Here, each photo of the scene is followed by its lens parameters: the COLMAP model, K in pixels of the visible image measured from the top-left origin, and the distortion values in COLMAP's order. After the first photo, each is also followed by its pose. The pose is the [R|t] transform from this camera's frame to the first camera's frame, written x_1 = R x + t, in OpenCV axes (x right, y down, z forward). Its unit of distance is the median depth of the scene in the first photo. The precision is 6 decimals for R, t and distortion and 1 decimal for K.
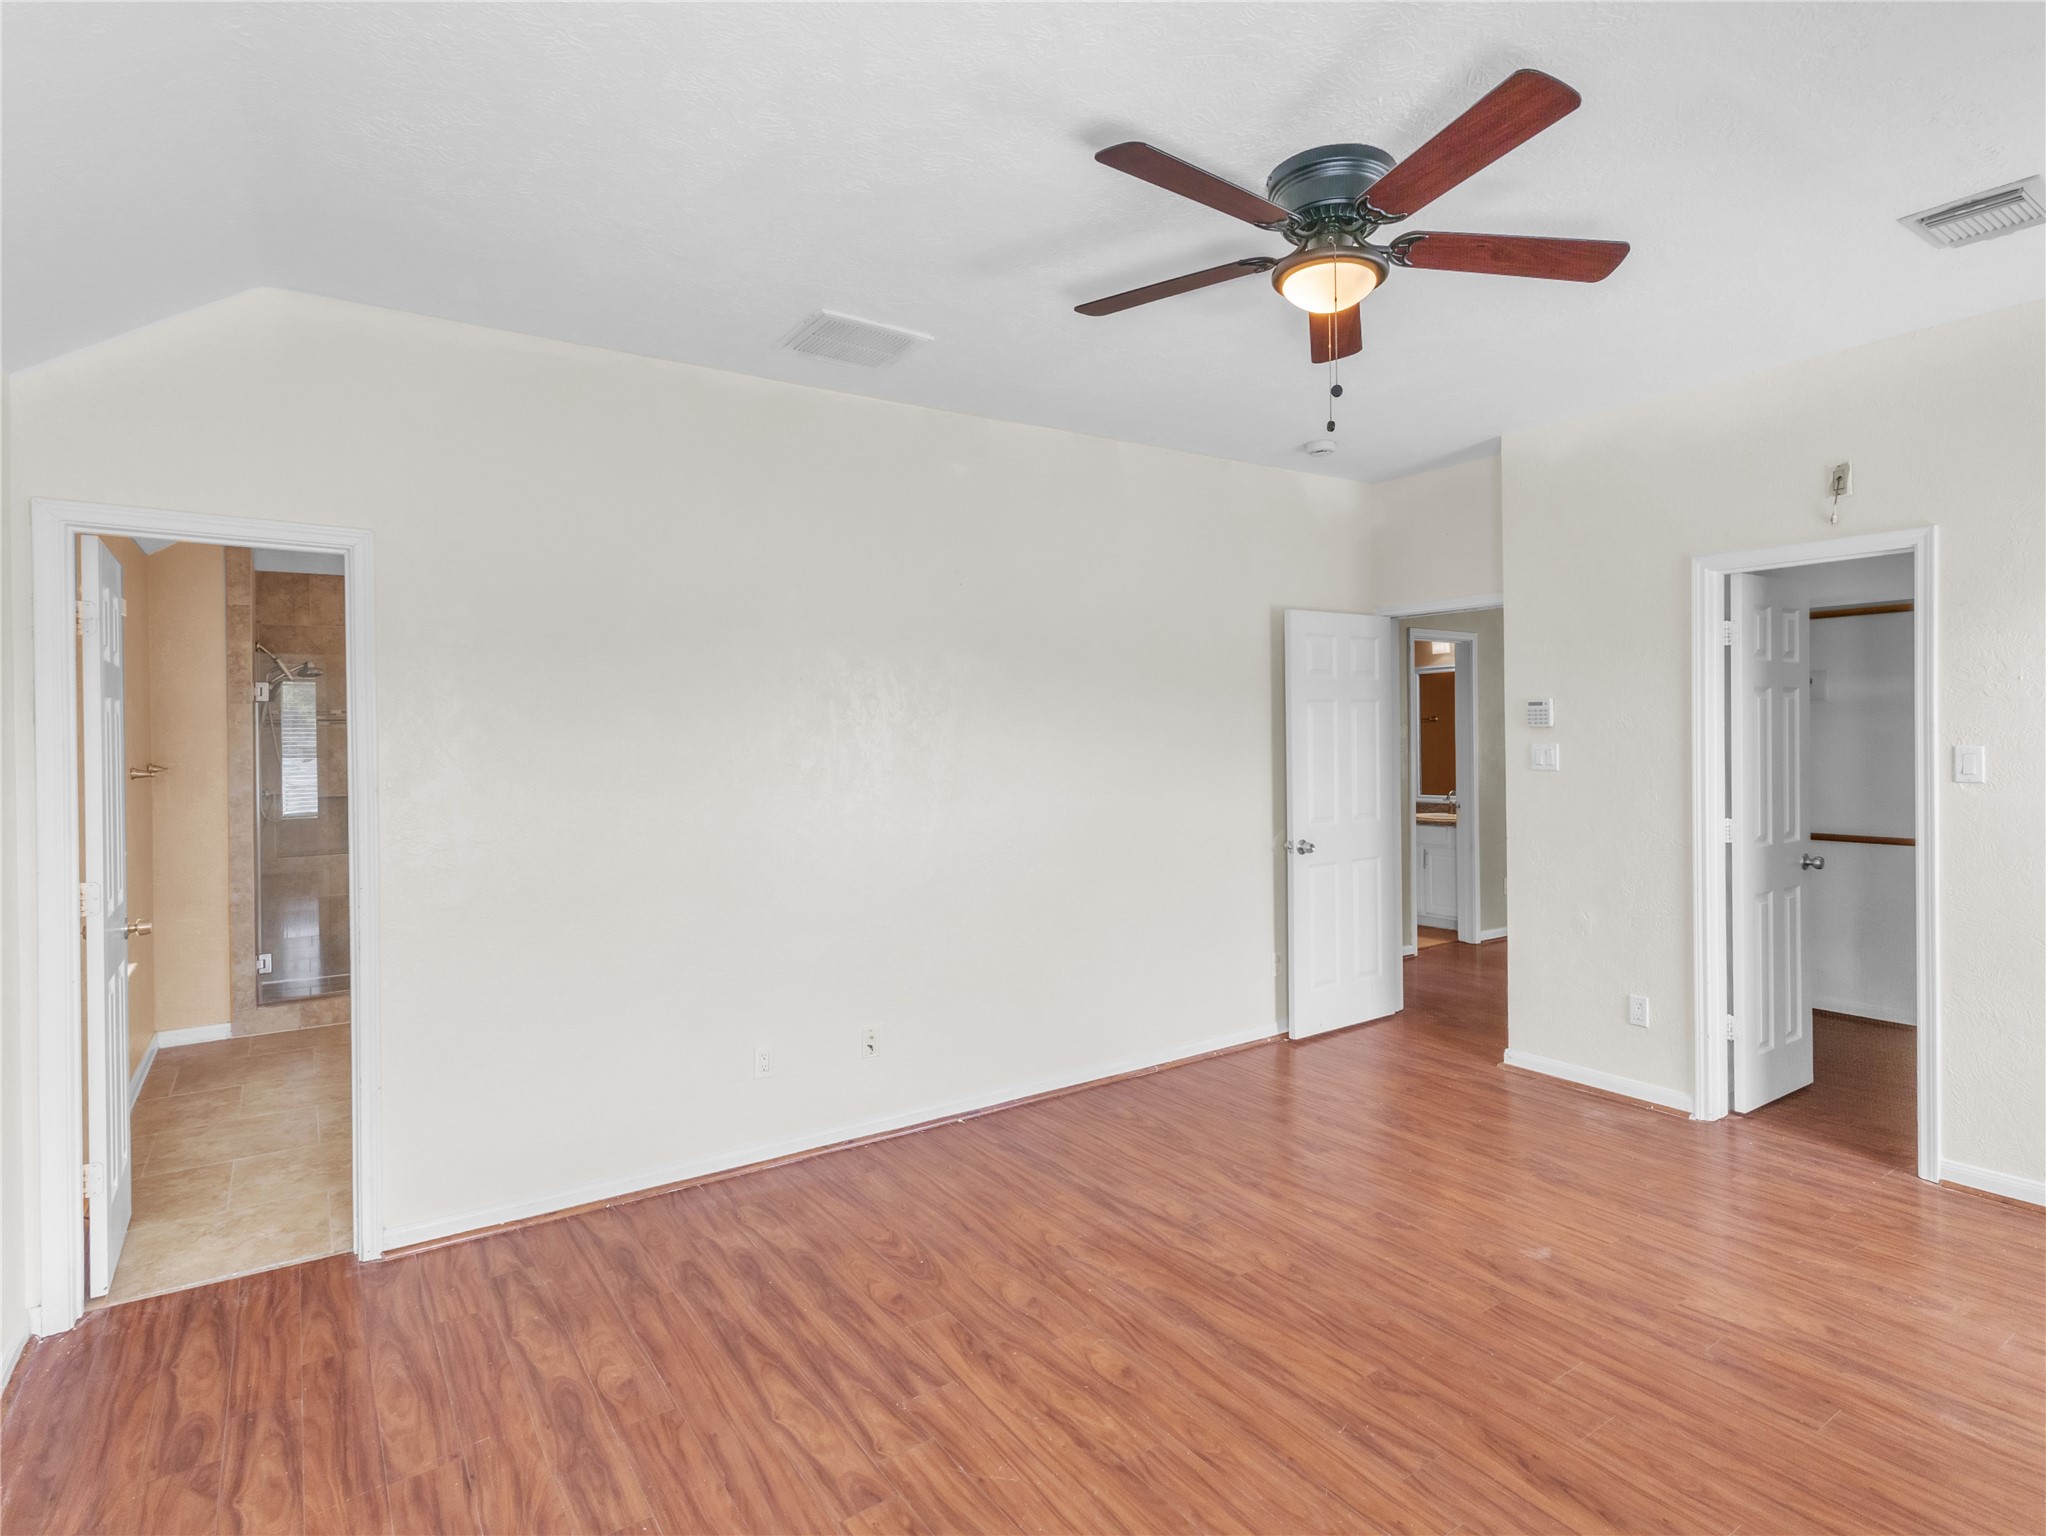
lens RADIAL K [[1060.8, 0, 1019.8], [0, 1060.8, 748.4], [0, 0, 1]] dist [-0.002597, -0.000184]
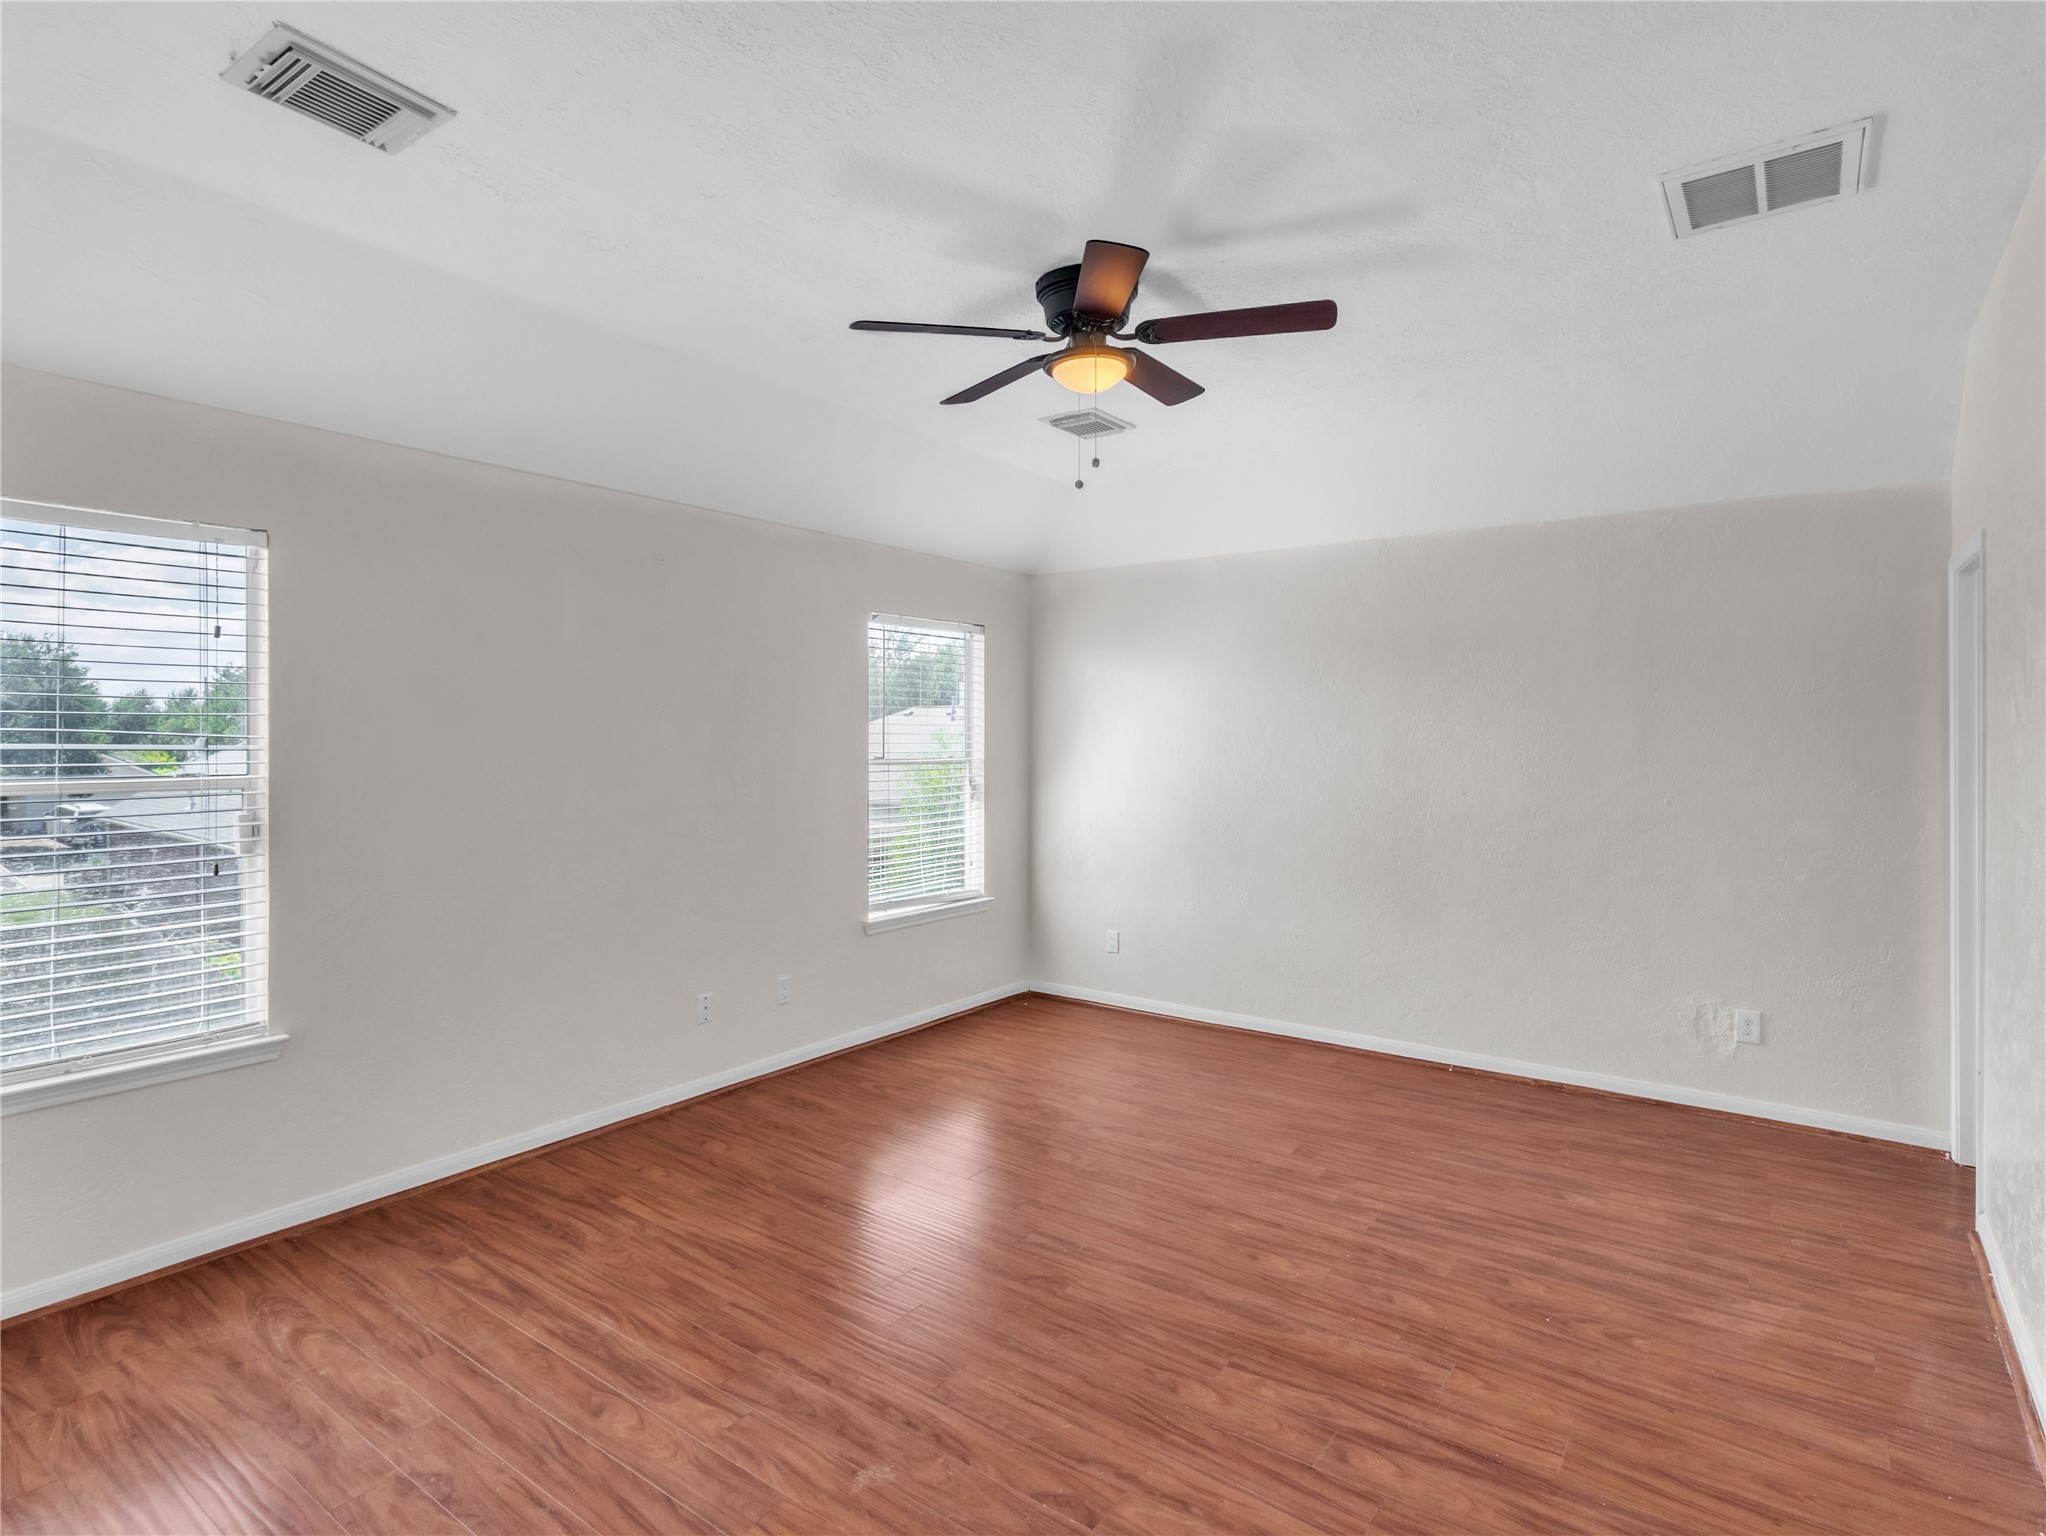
lens RADIAL K [[1060.8, 0, 1019.8], [0, 1060.8, 748.4], [0, 0, 1]] dist [-0.002597, -0.000184]
pose [[-0.938865, 0.017367, -0.343848, 0.655200], [0.008358, 0.999582, 0.027666, -0.029353], [0.344185, 0.023101, -0.938618, 1.751111]]
